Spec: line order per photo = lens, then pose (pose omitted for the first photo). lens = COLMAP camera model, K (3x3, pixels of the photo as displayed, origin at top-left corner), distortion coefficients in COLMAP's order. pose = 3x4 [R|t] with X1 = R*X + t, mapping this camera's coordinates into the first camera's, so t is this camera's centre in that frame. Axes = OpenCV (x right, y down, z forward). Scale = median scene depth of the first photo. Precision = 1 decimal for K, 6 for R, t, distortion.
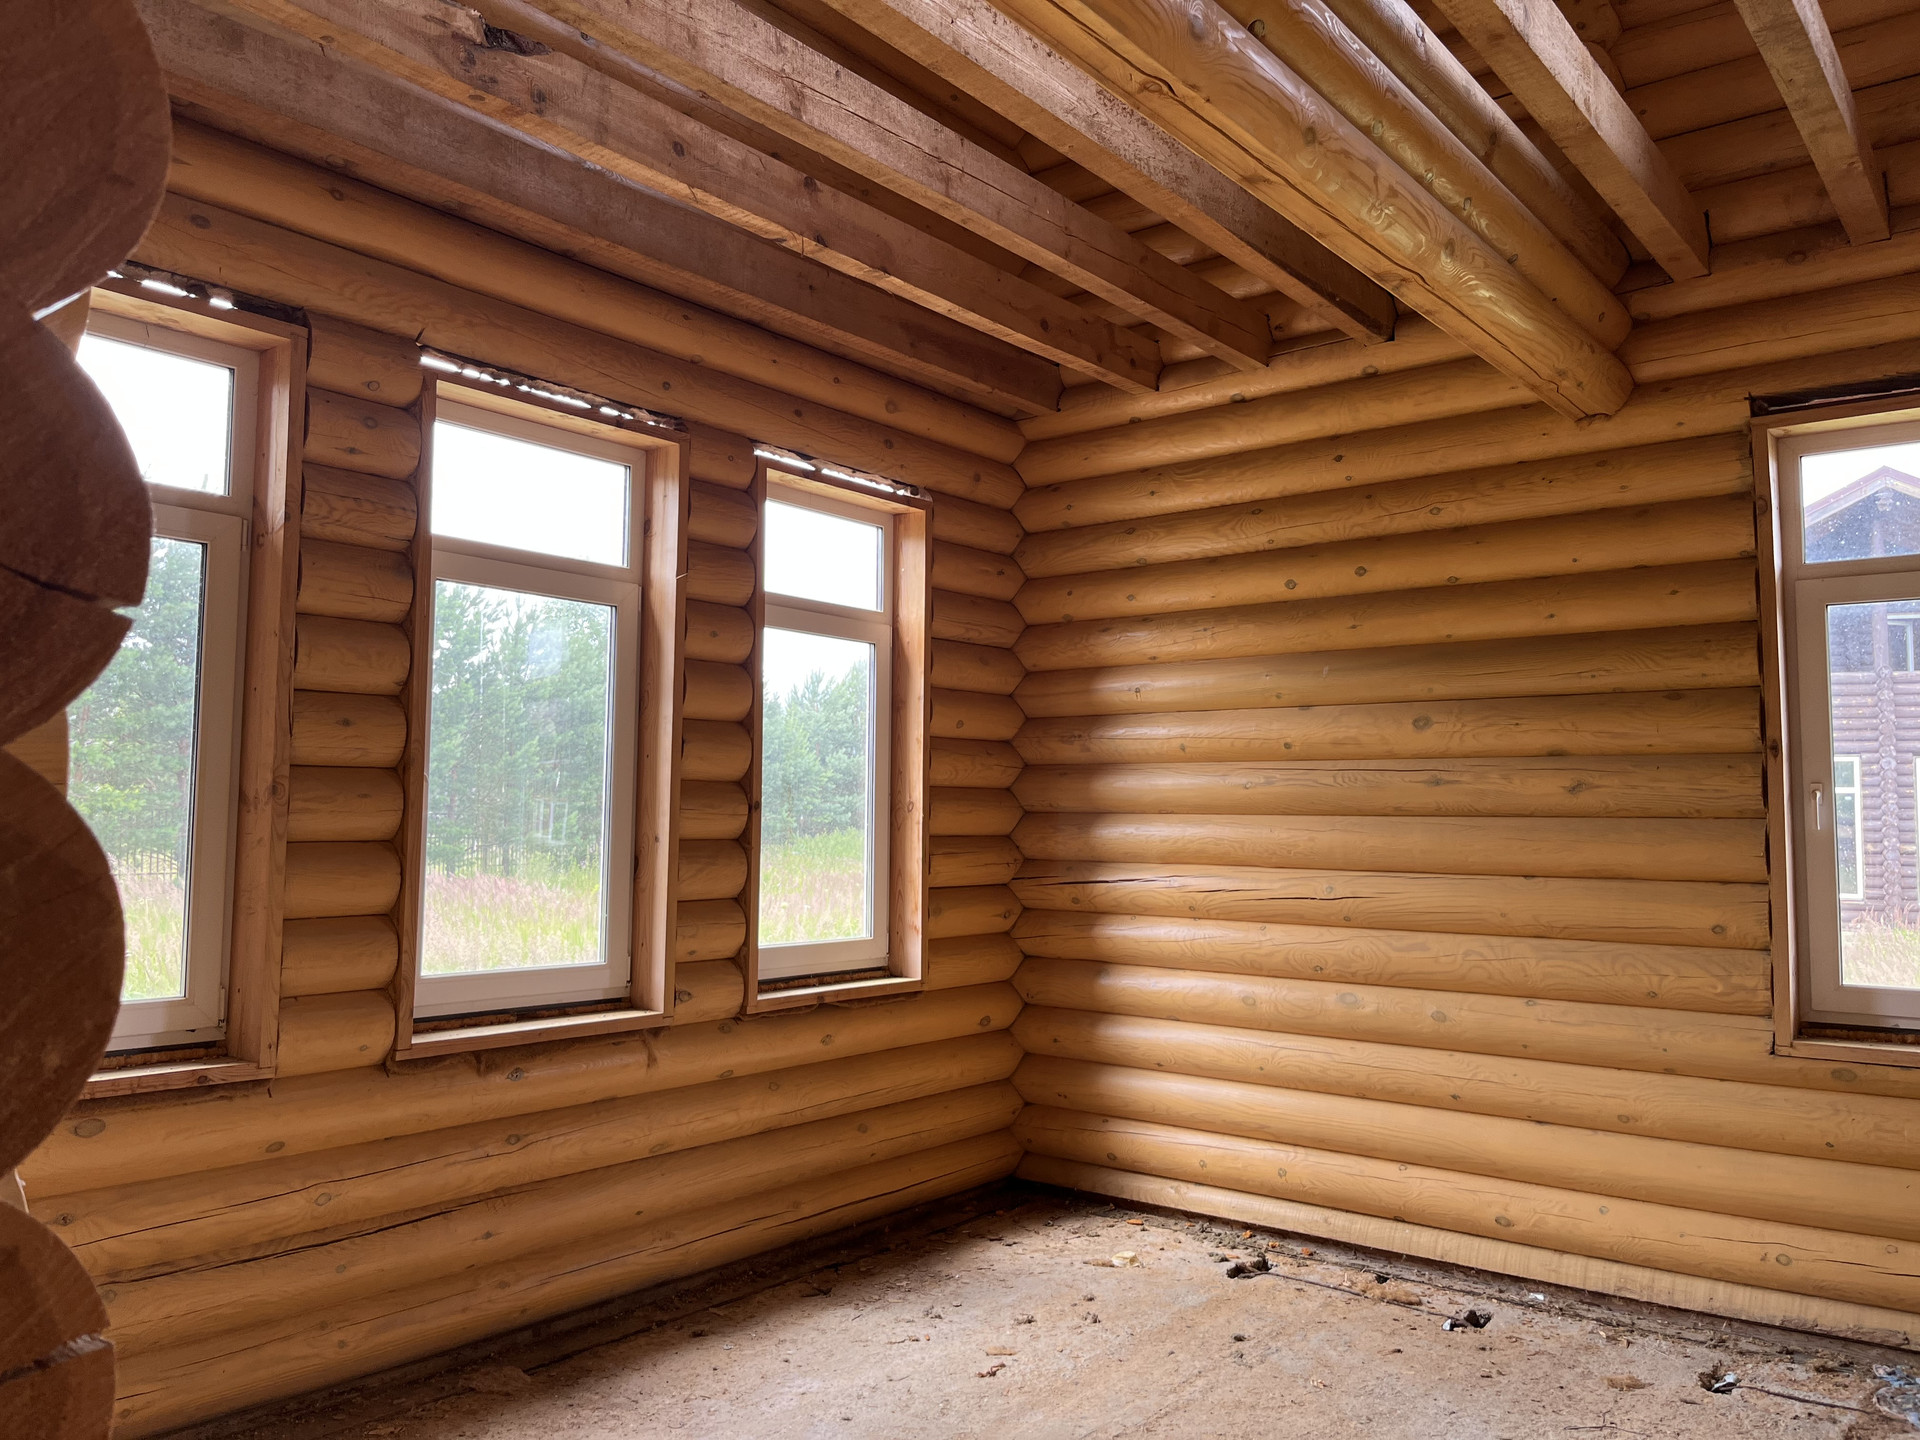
lens RADIAL K [[1457.1, 0, 963.2], [0, 1457.1, 701.0], [0, 0, 1]] dist [0.060933, -0.086375]
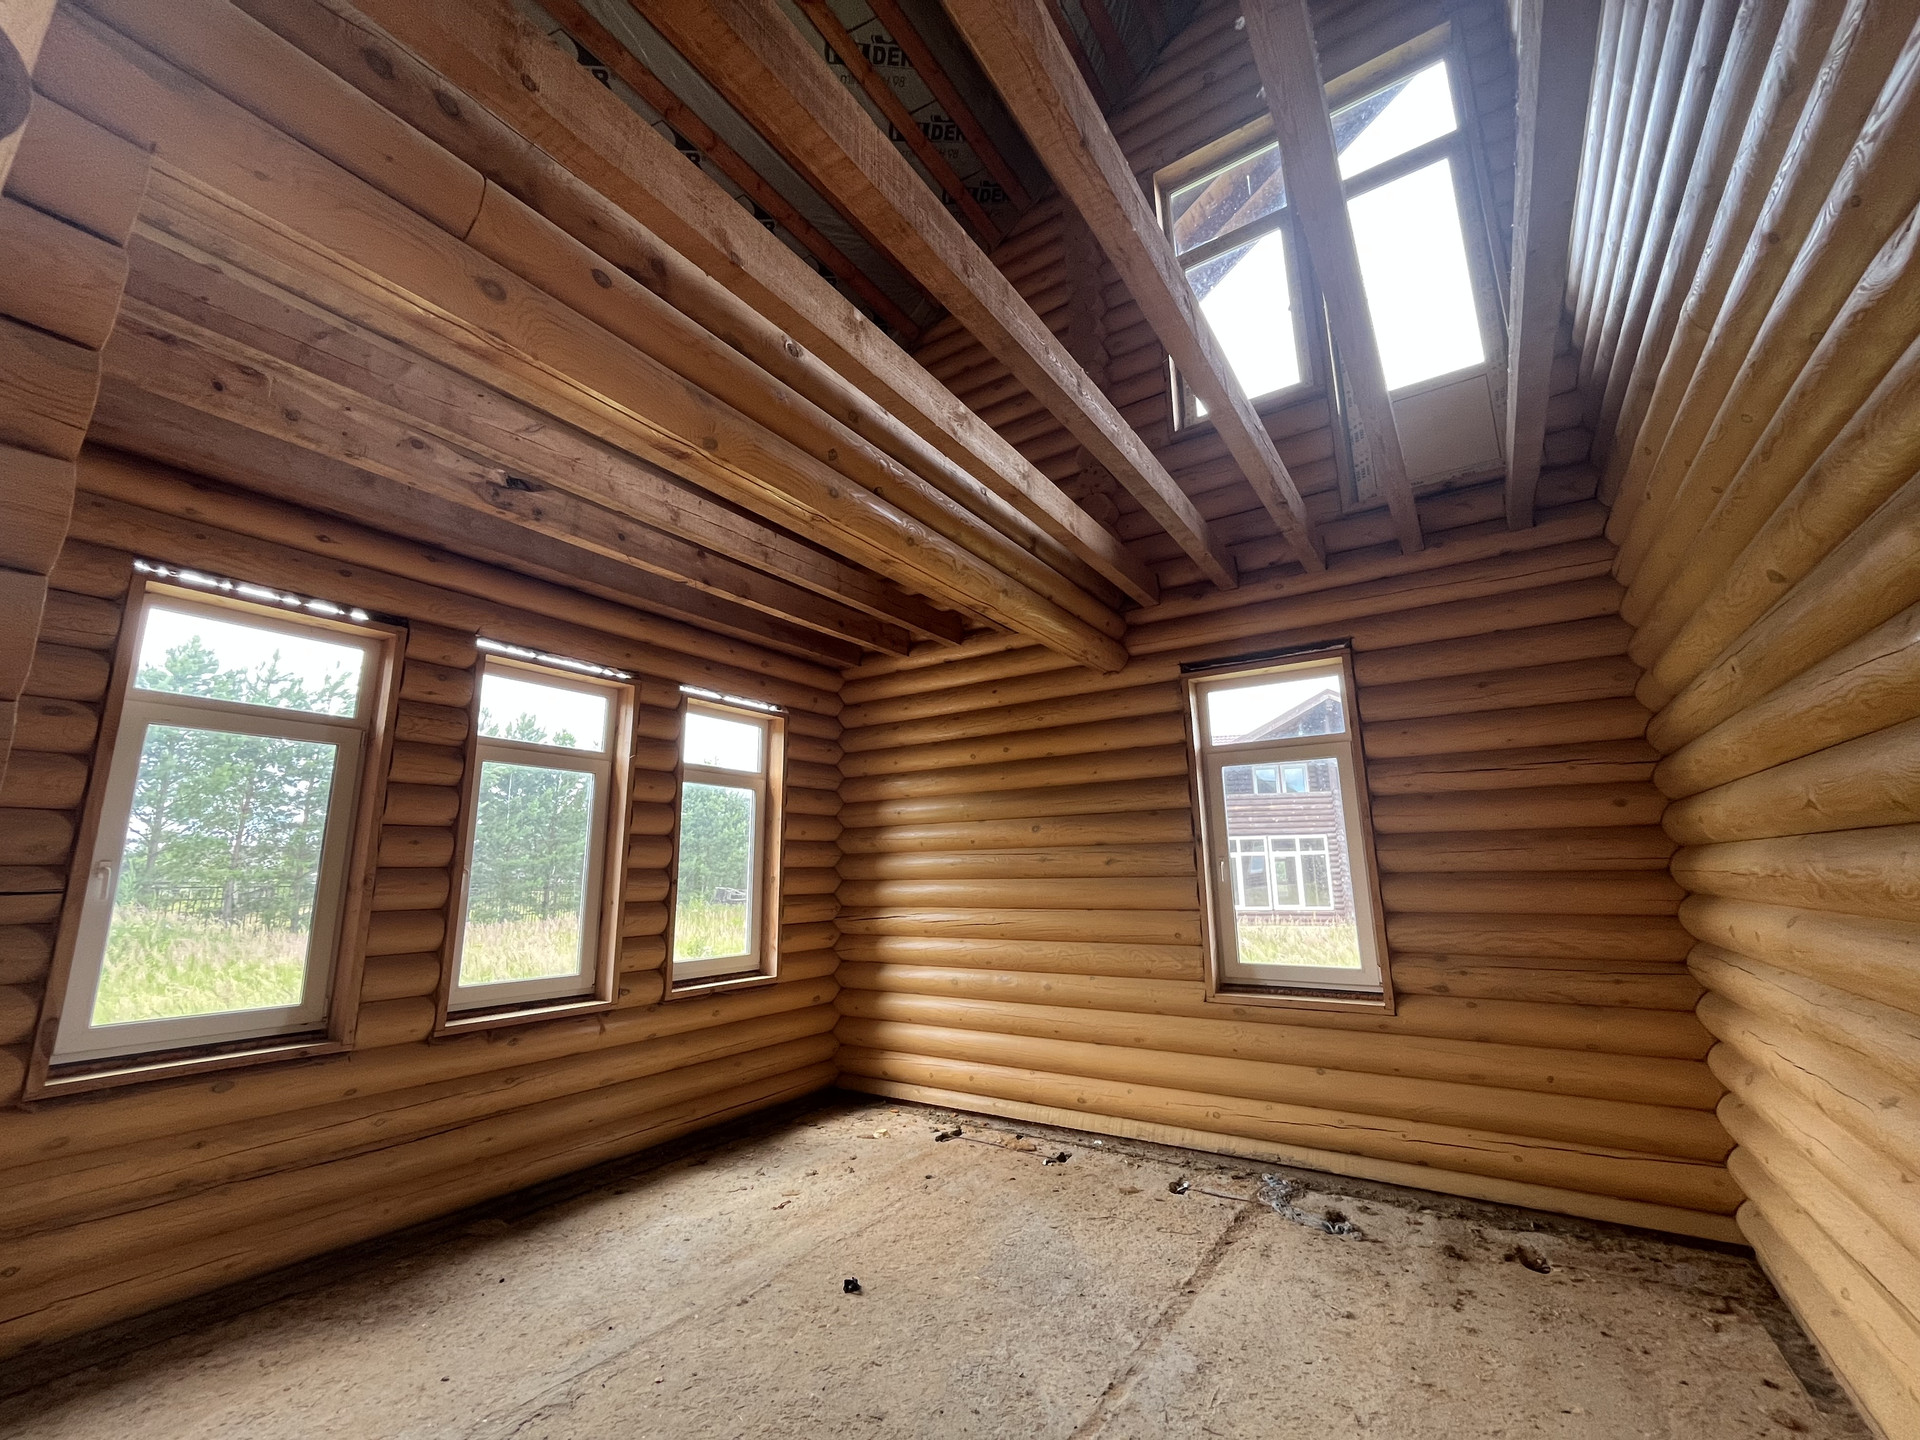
lens RADIAL K [[786.0, 0, 960.1], [0, 786.0, 711.3], [0, 0, 1]] dist [-0.001311, -0.000395]
pose [[0.995758, -0.004431, 0.091902, 0.132666], [0.015936, 0.992050, -0.124831, -0.011855], [-0.090618, 0.125766, 0.987913, -0.026644]]
